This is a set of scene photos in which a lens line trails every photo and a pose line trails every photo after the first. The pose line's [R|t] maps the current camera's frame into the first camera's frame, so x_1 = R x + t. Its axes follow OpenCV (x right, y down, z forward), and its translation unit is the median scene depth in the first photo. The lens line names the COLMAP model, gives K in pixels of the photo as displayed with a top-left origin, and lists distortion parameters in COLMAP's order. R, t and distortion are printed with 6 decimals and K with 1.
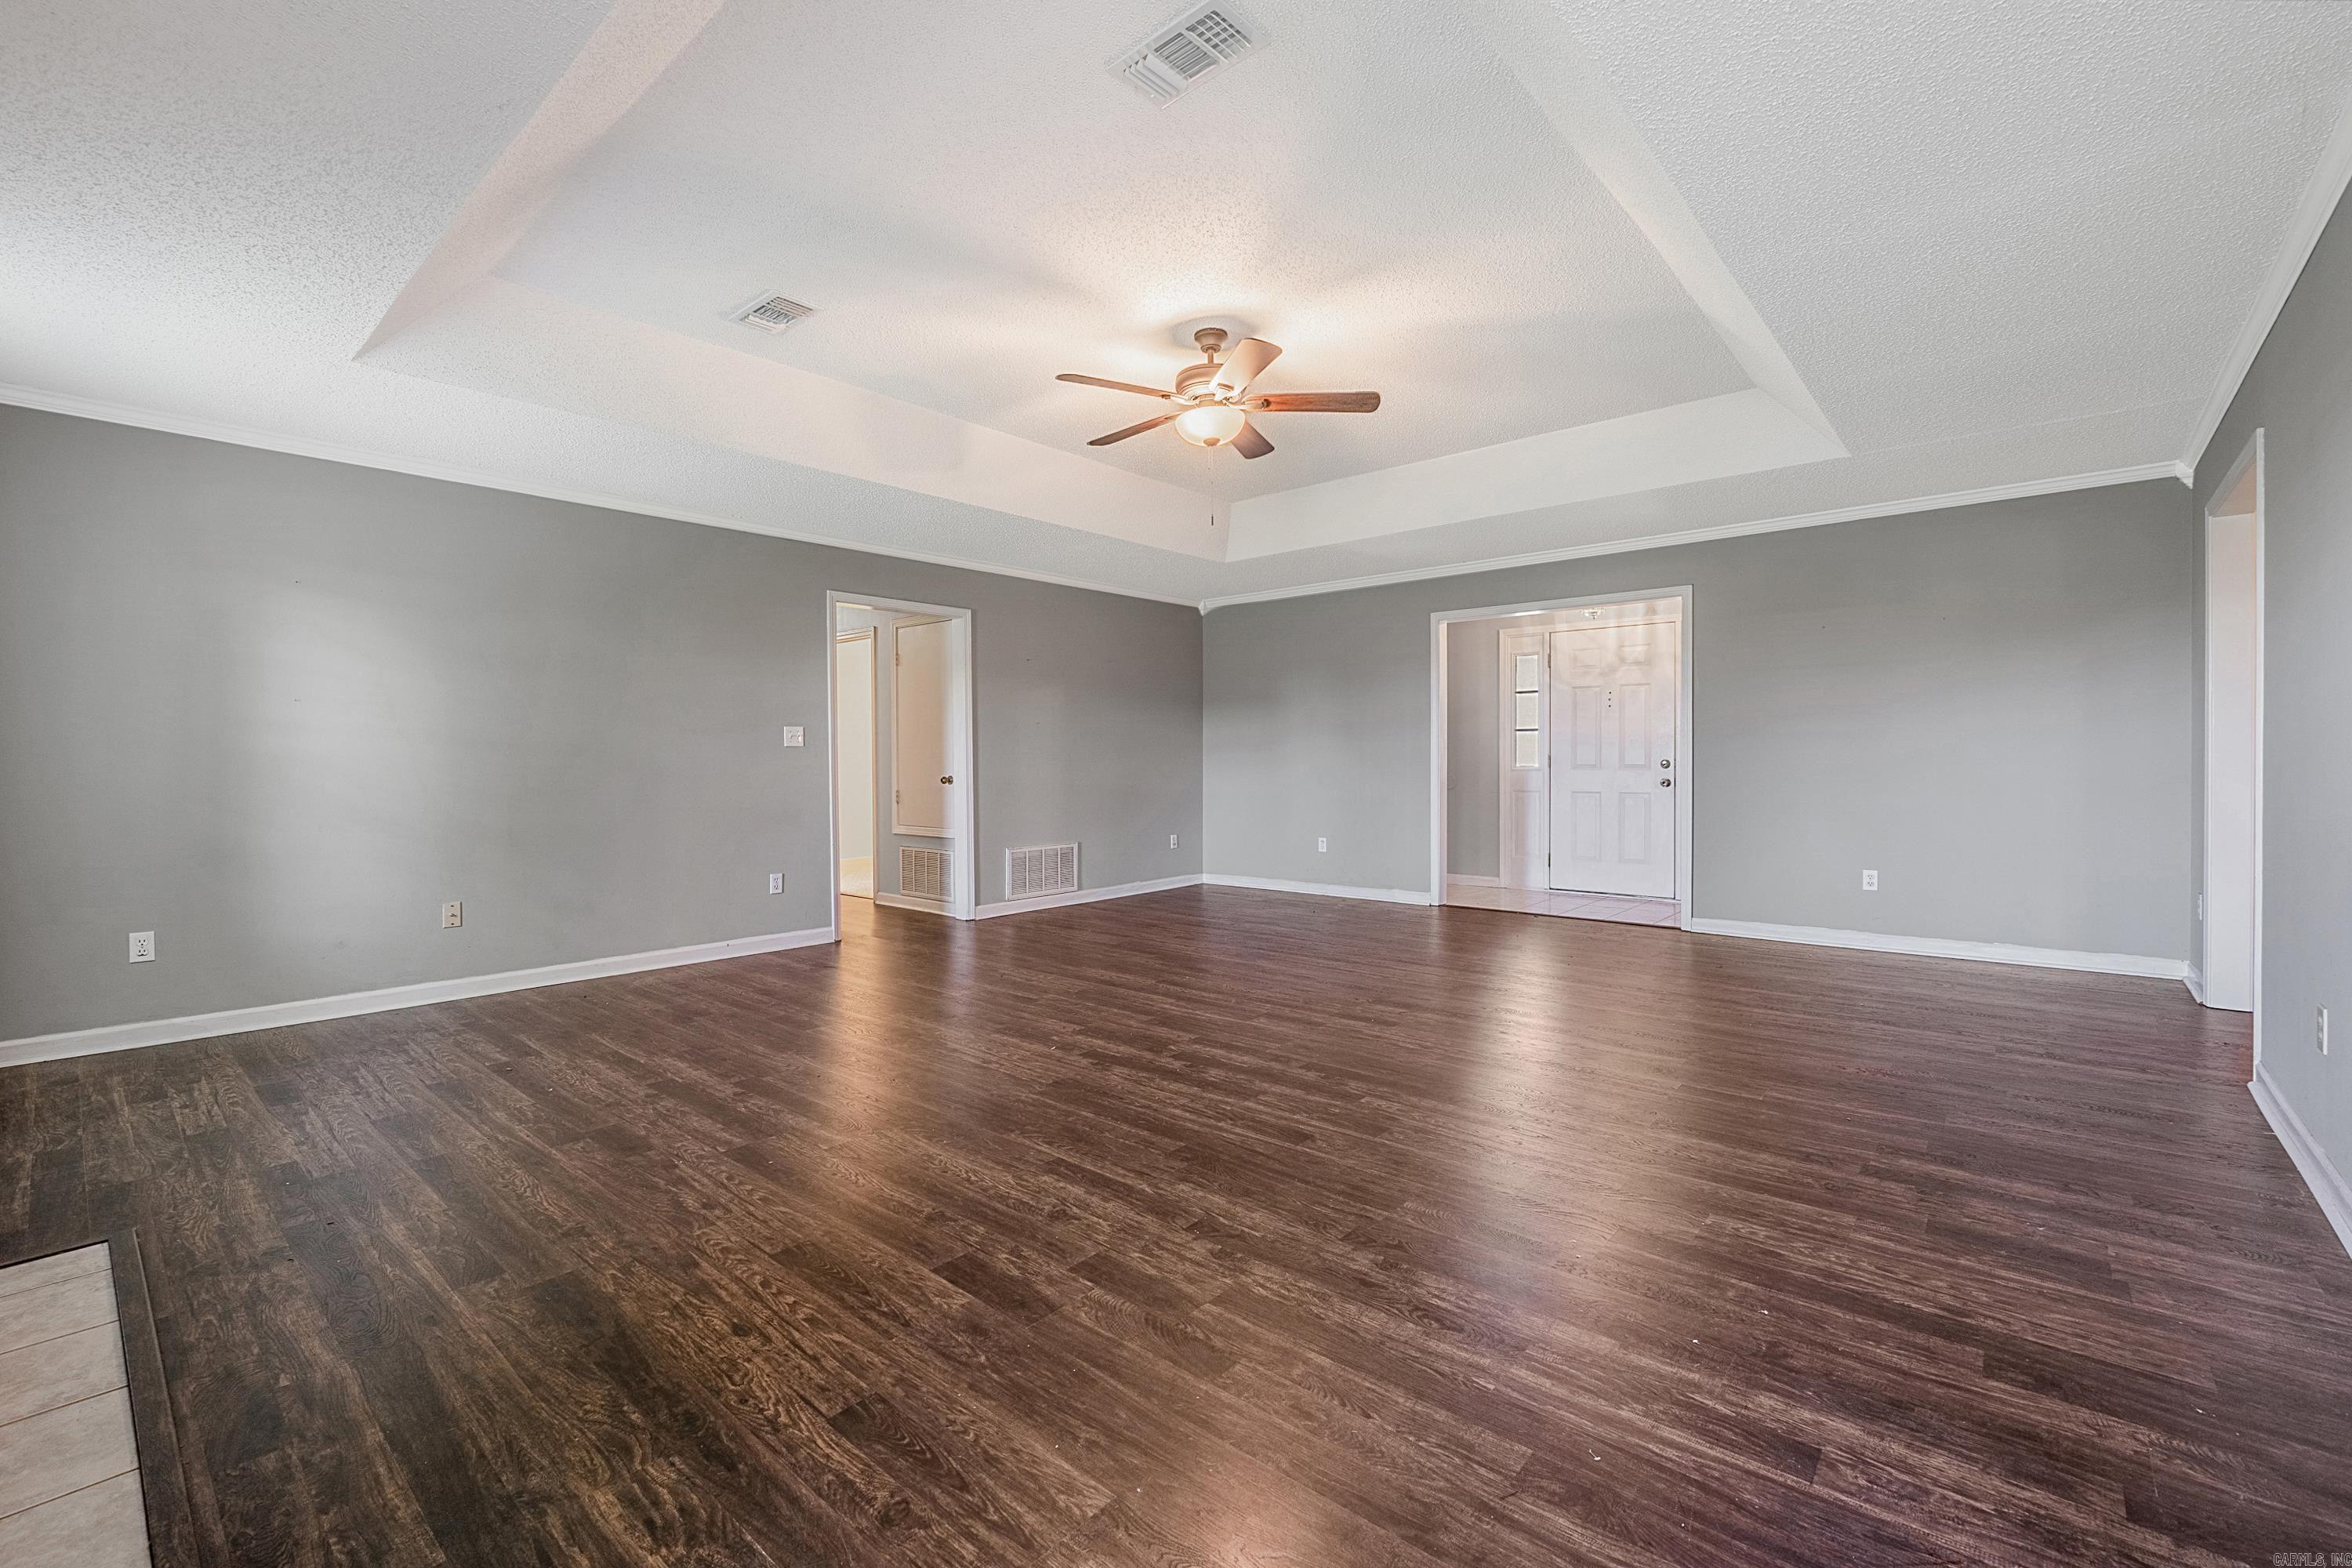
lens RADIAL K [[994.8, 0, 1182.8], [0, 994.8, 778.3], [0, 0, 1]] dist [-0.001679, -0.001720]
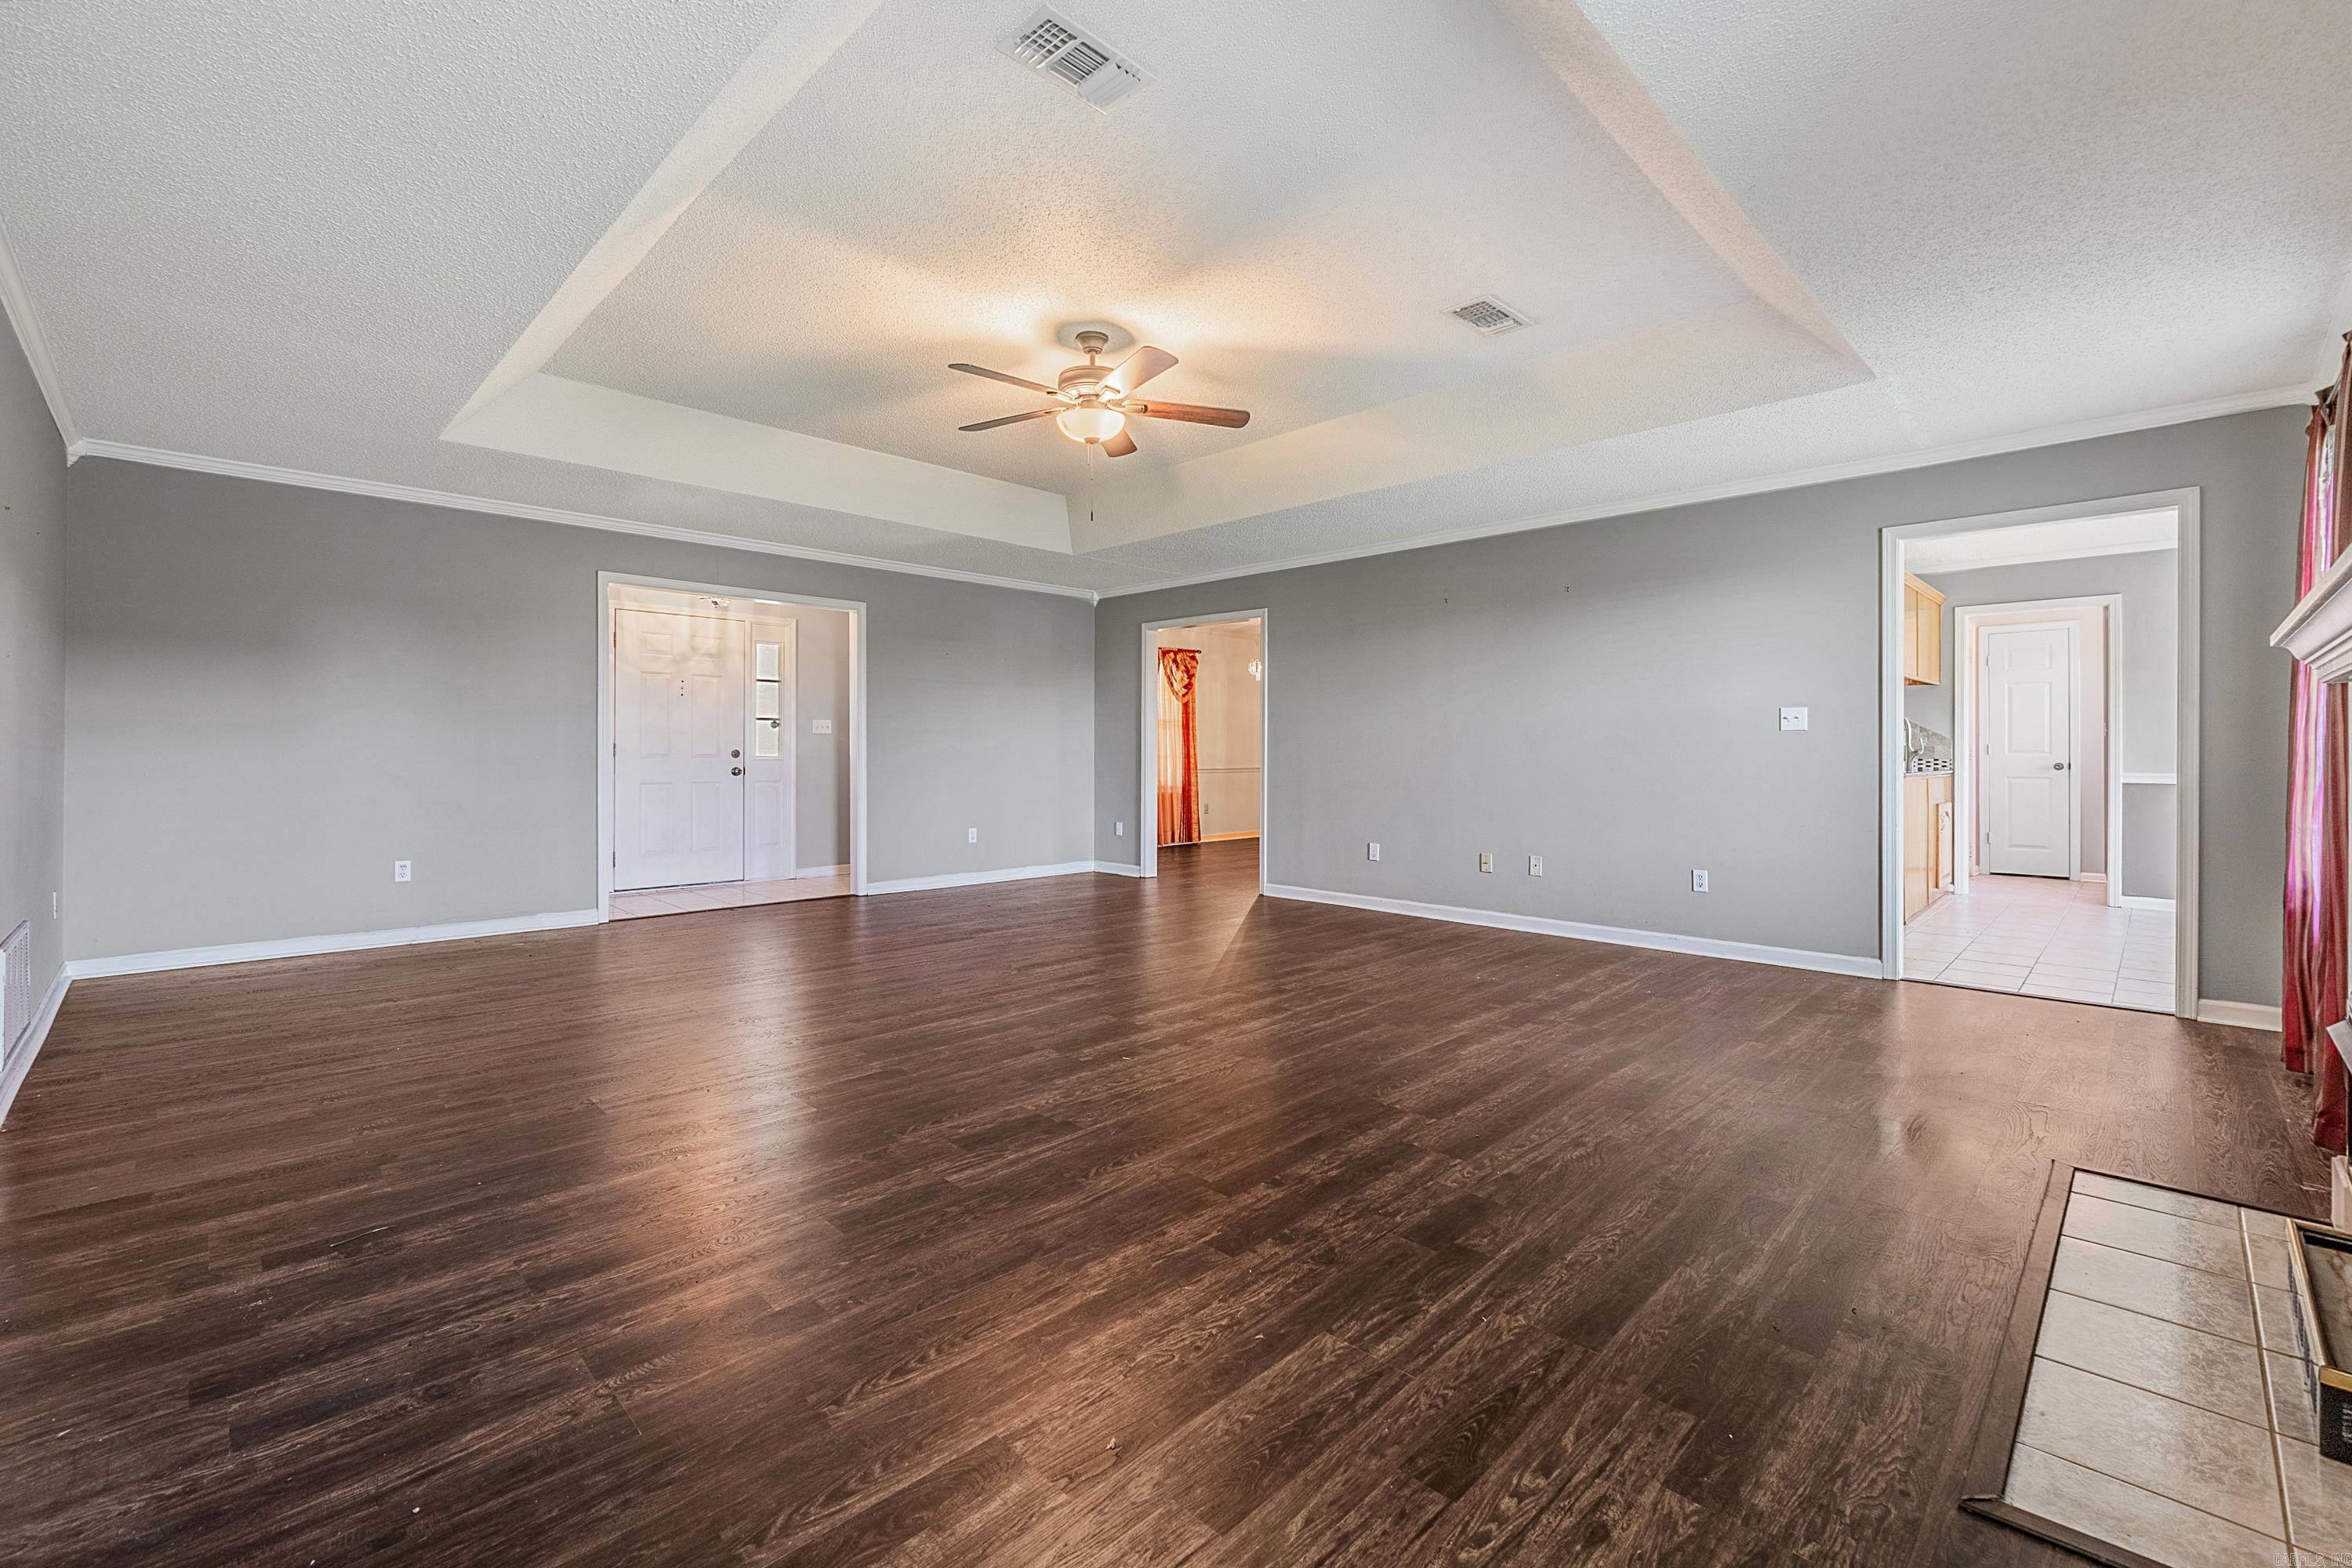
lens RADIAL K [[994.8, 0, 1183.4], [0, 994.8, 764.2], [0, 0, 1]] dist [-0.001679, -0.001720]
pose [[0.062551, -0.006981, 0.998017, -1.168875], [0.013199, 0.999894, 0.006167, -0.007510], [-0.997954, 0.012787, 0.062637, 0.988914]]
